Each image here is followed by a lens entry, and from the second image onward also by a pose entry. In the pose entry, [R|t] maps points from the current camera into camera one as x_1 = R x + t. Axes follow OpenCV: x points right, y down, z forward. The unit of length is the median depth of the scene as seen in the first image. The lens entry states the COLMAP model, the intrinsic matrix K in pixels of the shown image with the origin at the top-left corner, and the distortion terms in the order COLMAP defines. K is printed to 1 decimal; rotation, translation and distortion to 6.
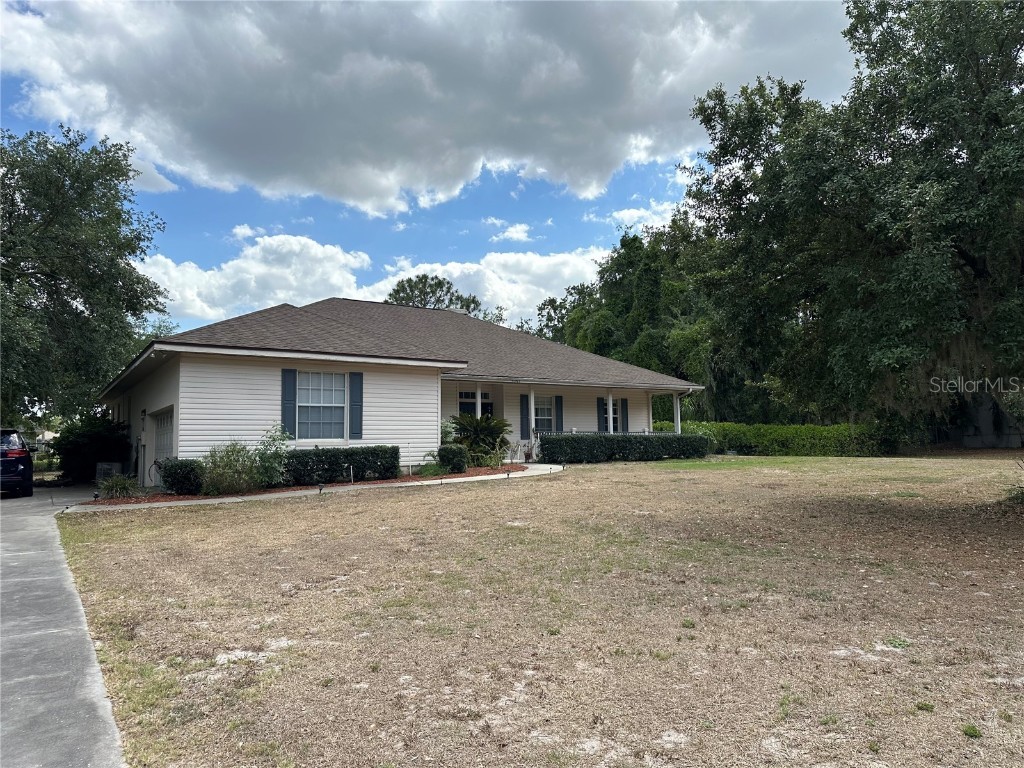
lens RADIAL K [[709.2, 0, 510.9], [0, 709.2, 387.1], [0, 0, 1]] dist [0.173458, -0.295900]
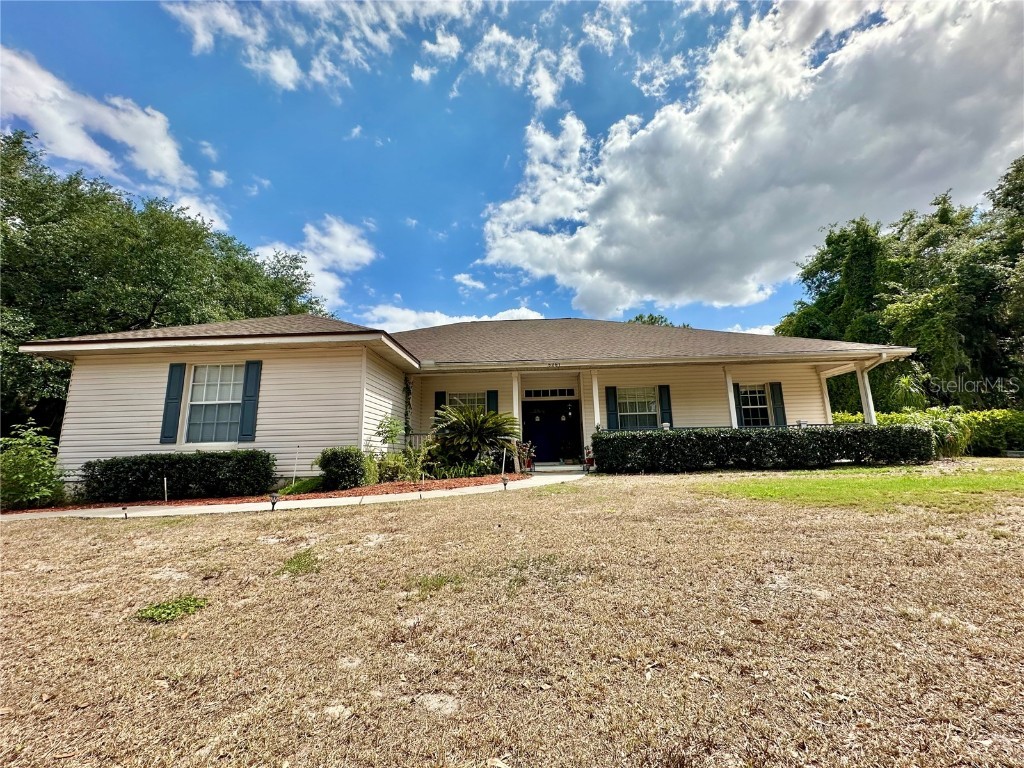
lens RADIAL K [[410.9, 0, 512.0], [0, 410.9, 384.0], [0, 0, 1]] dist [-0.000677, 0.000431]
pose [[0.810965, -0.107154, -0.575198, 0.216315], [0.059872, 0.993124, -0.100598, 0.052729], [0.582023, 0.047143, 0.811805, 0.582757]]
